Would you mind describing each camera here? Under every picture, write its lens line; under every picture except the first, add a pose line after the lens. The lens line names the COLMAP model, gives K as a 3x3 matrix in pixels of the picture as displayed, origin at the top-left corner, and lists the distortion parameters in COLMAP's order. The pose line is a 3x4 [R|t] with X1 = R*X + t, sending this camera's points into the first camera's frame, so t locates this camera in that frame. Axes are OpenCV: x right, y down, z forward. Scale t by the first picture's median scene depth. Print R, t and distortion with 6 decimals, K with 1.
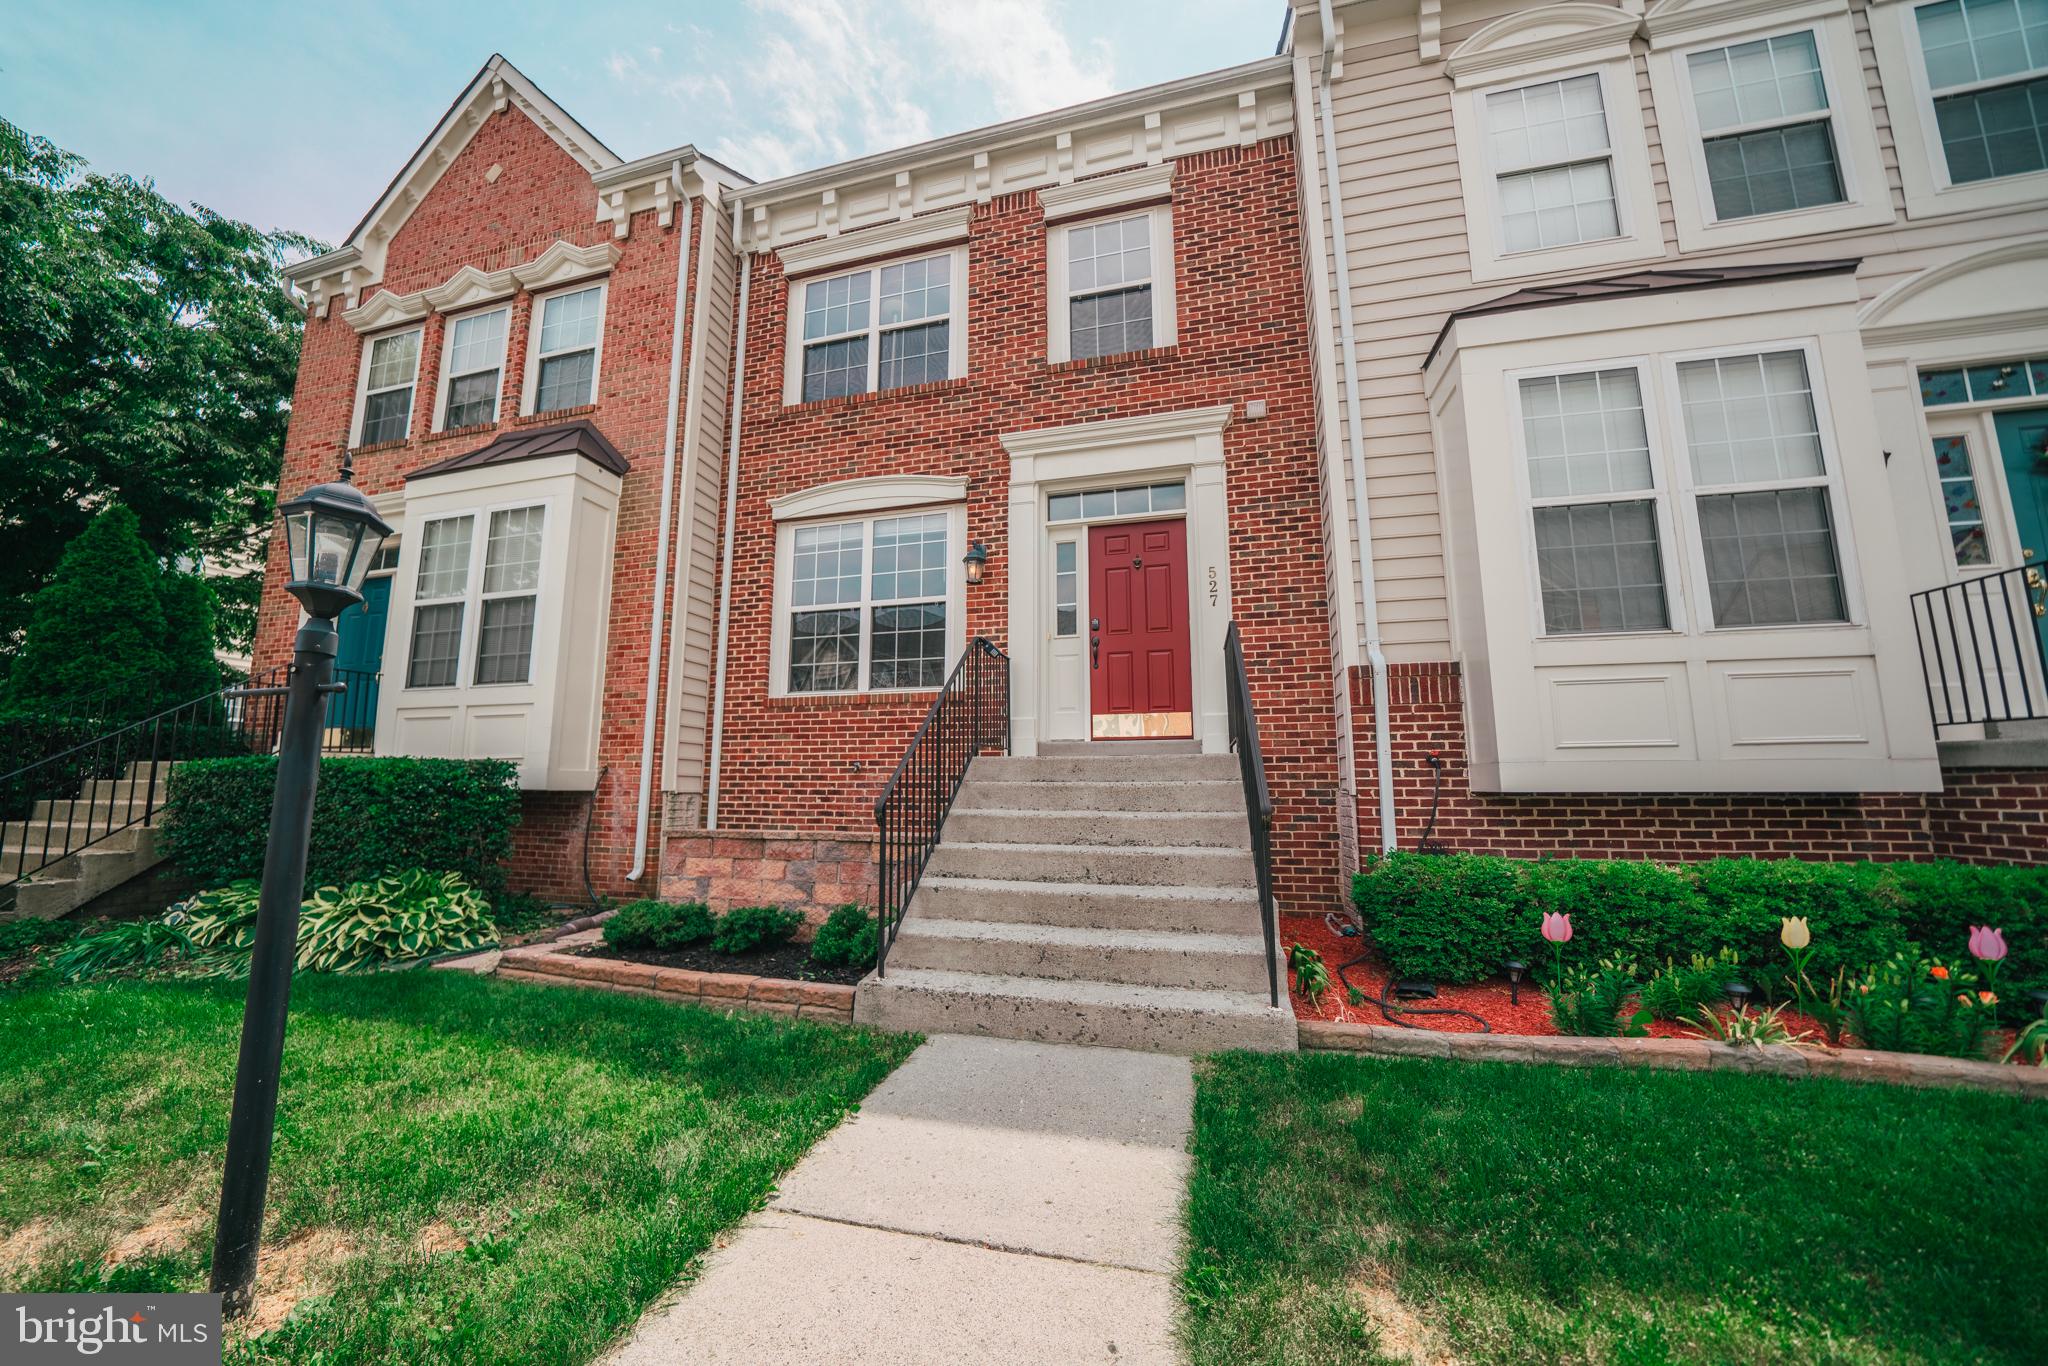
lens RADIAL K [[715.0, 0, 1027.7], [0, 715.0, 683.2], [0, 0, 1]] dist [-0.022551, 0.001623]
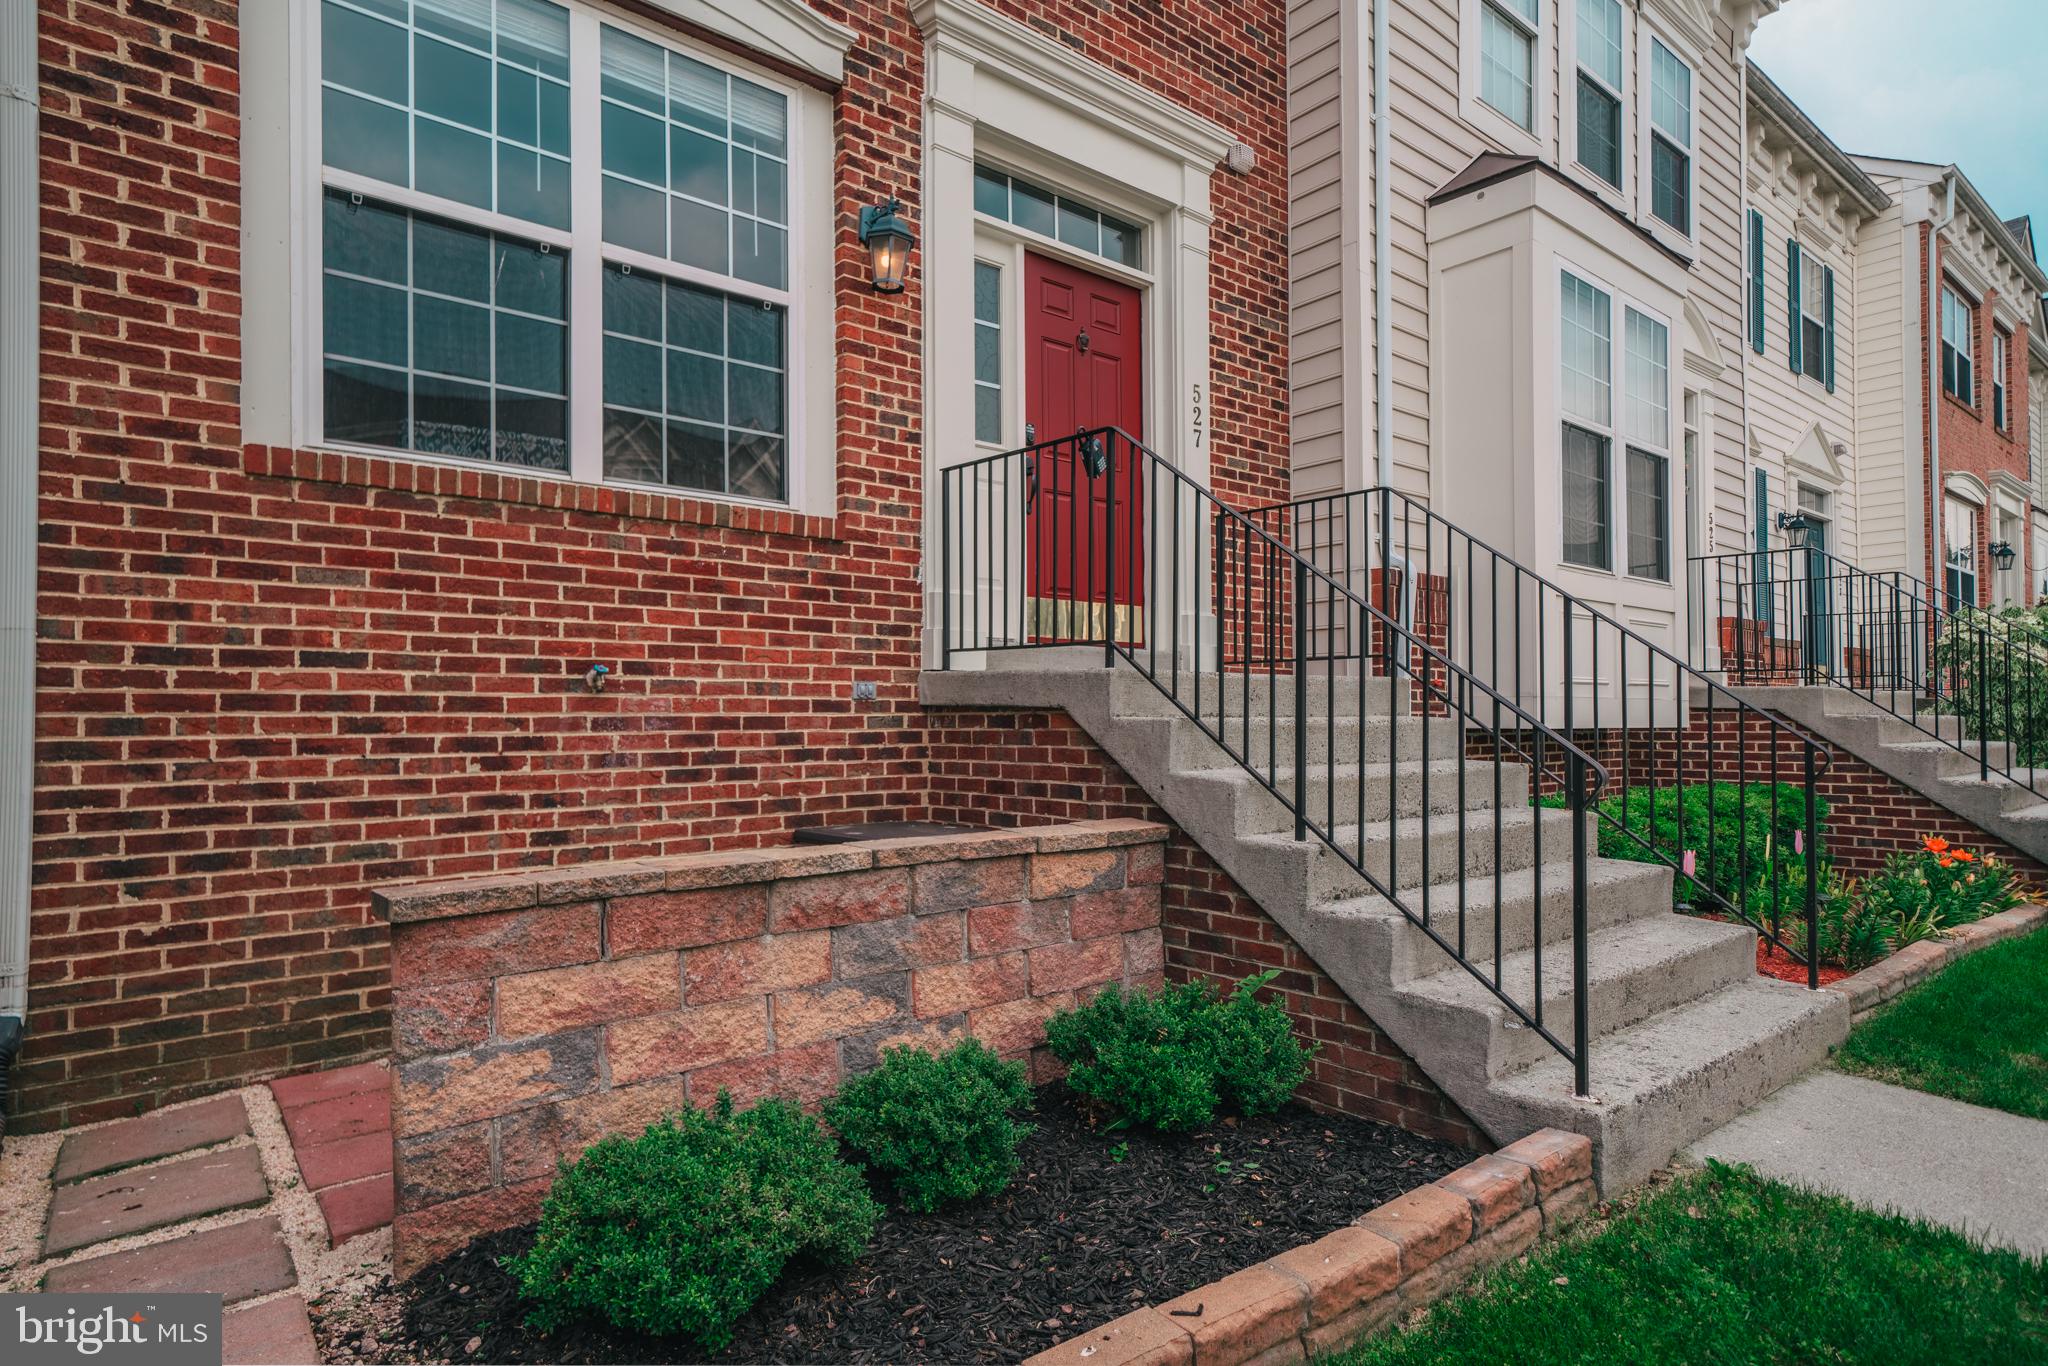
lens RADIAL K [[1110.2, 0, 995.1], [0, 1110.2, 682.9], [0, 0, 1]] dist [0.022823, 0.001730]
pose [[0.586839, 0.021805, 0.809410, -0.594795], [-0.115991, 0.991591, 0.057383, 0.060919], [-0.801353, -0.127559, 0.584434, 0.473945]]
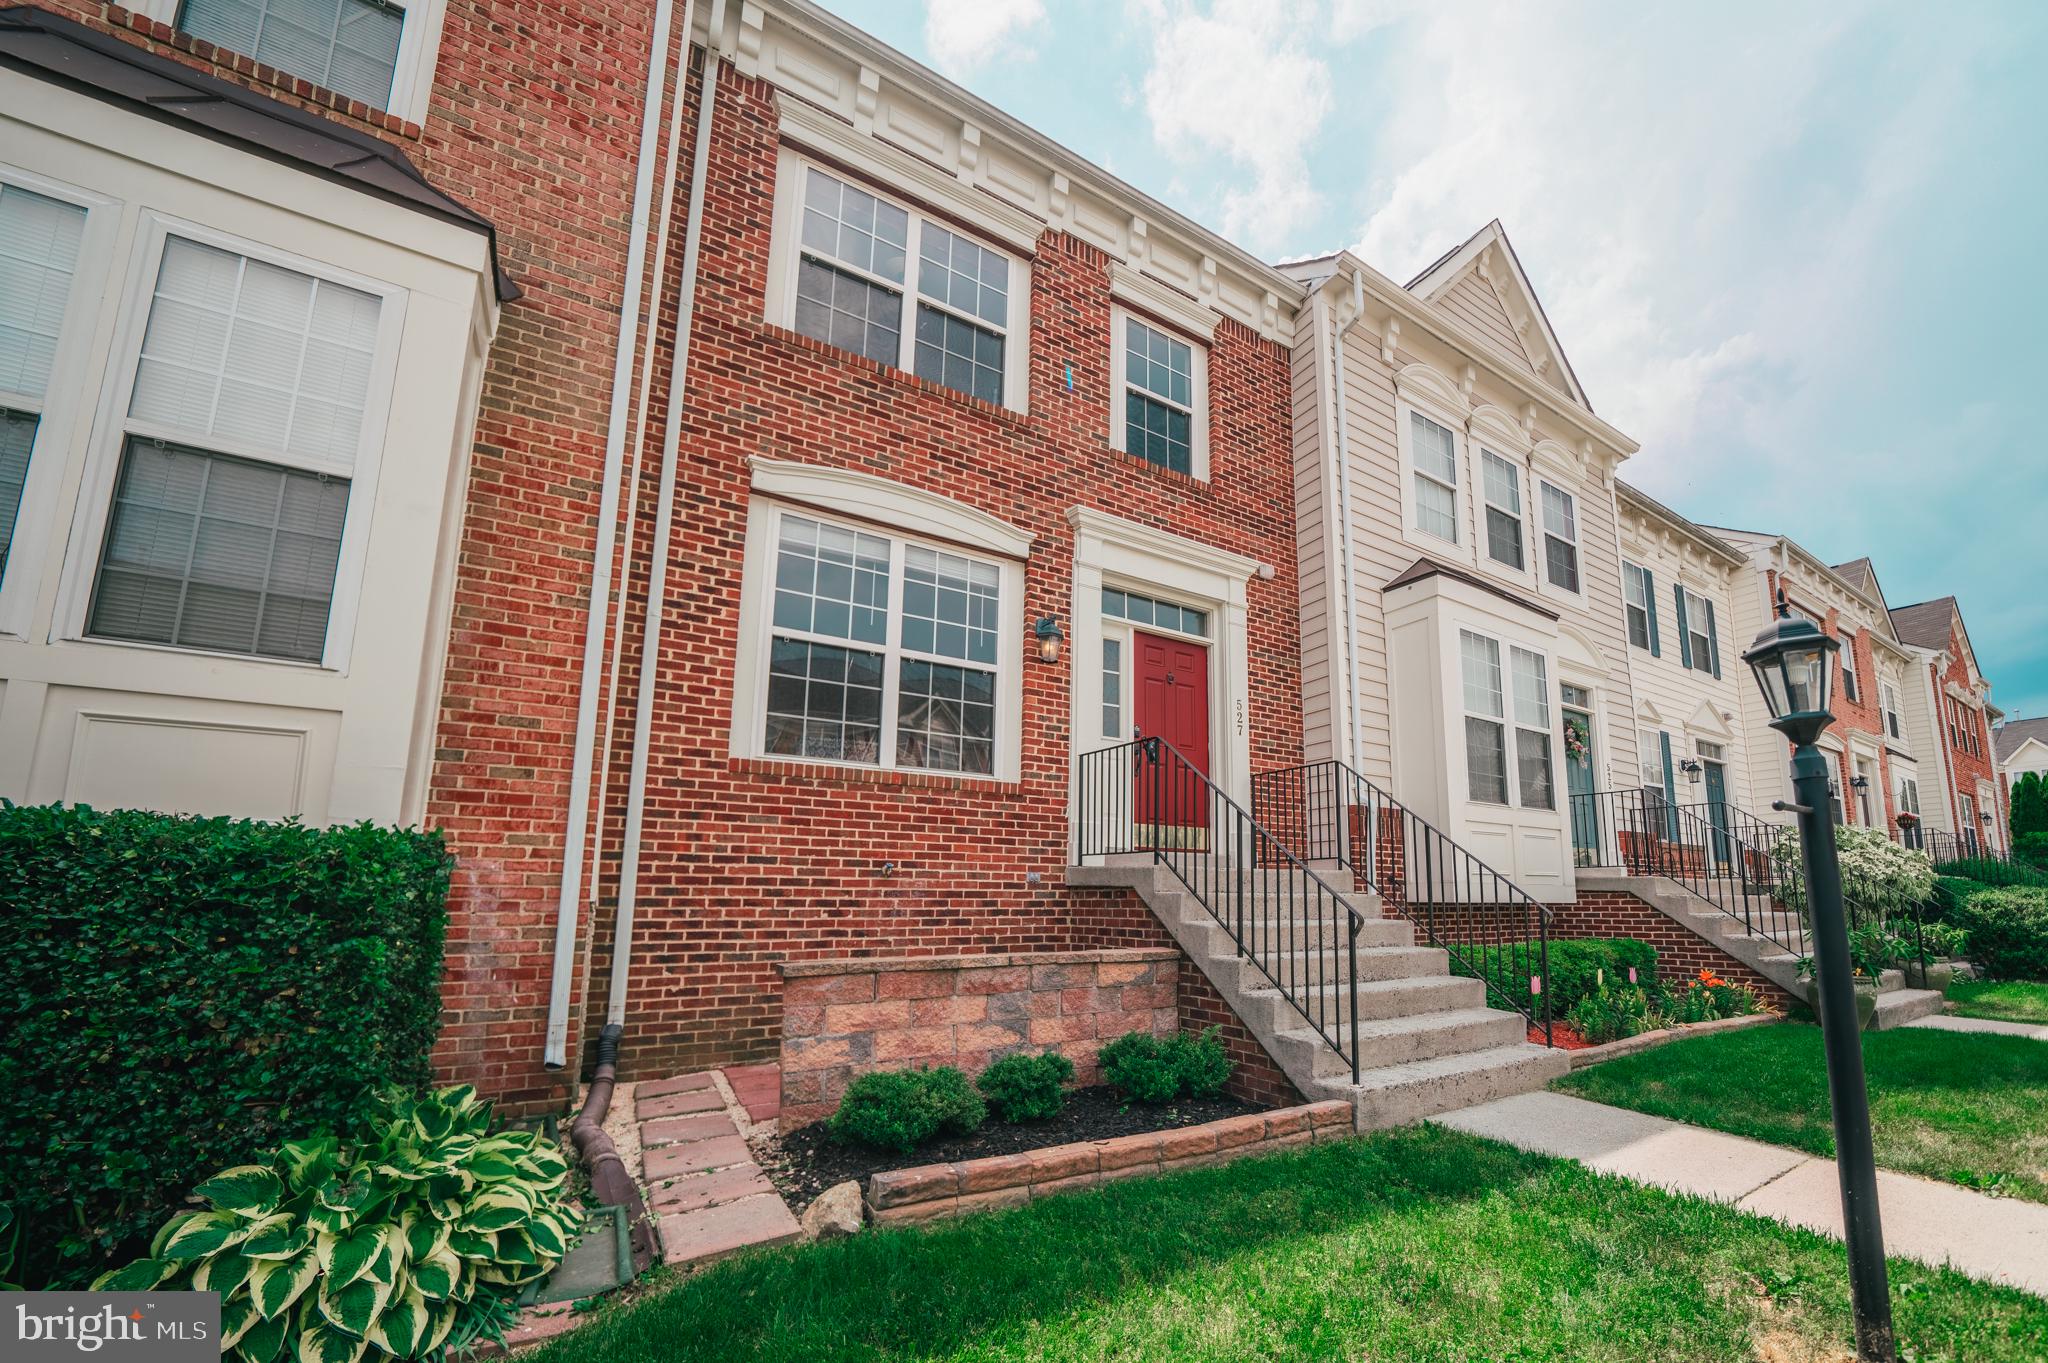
lens RADIAL K [[806.3, 0, 1127.8], [0, 806.3, 769.7], [0, 0, 1]] dist [-0.019343, -0.000255]
pose [[0.658261, 0.120217, 0.743129, -0.704544], [-0.113919, 0.991705, -0.059520, 0.035937], [-0.744120, -0.045477, 0.666496, 0.259013]]
